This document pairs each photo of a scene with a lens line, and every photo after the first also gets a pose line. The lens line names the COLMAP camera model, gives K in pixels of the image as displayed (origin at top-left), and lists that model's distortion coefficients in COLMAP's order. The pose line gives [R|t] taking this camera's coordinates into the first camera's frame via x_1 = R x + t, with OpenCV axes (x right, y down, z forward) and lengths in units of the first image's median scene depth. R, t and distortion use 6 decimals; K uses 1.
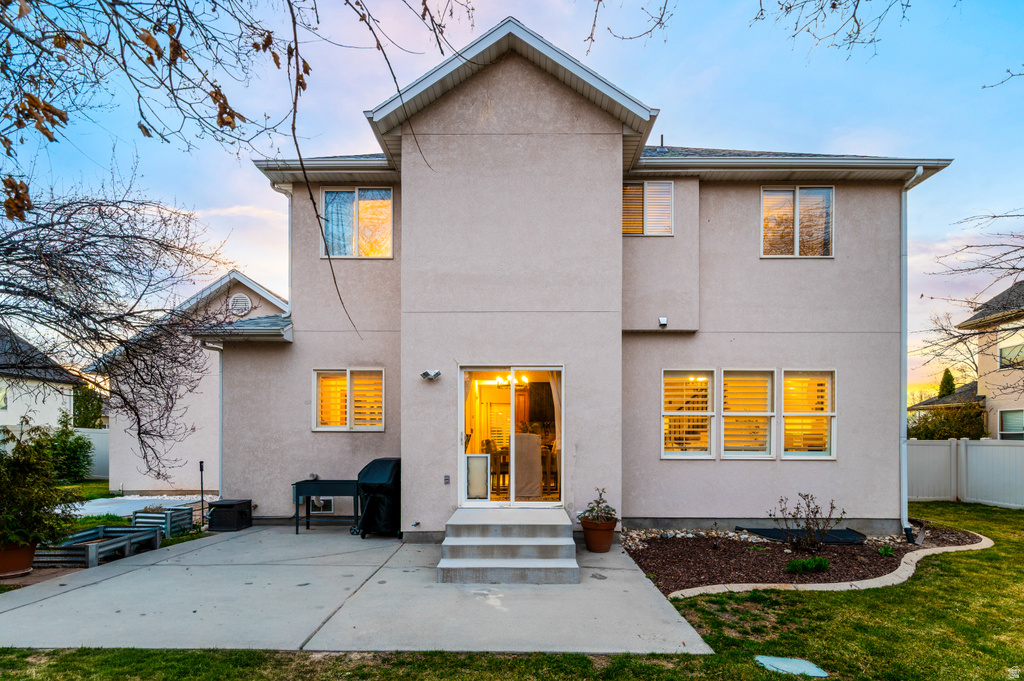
lens RADIAL K [[487.1, 0, 511.8], [0, 487.1, 386.4], [0, 0, 1]] dist [0.002041, 0.000216]
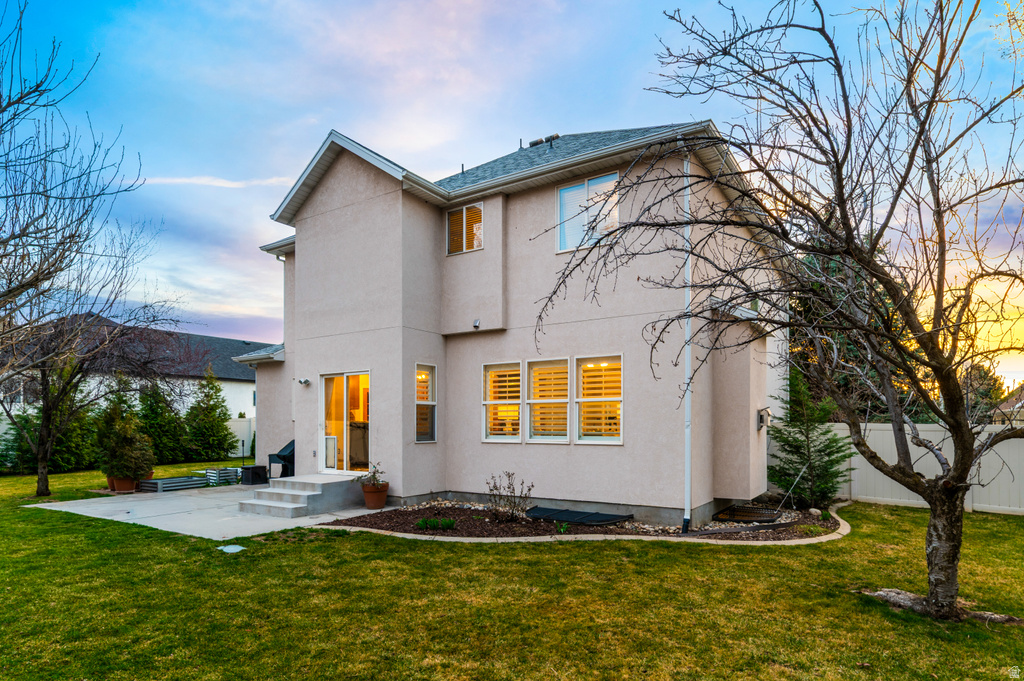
lens RADIAL K [[567.8, 0, 512.0], [0, 567.8, 340.5], [0, 0, 1]] dist [-0.000459, 0.000139]
pose [[0.844608, -0.083820, -0.528782, 1.176068], [0.058726, 0.996213, -0.064114, -0.000621], [0.532154, 0.023098, 0.846332, -0.112066]]
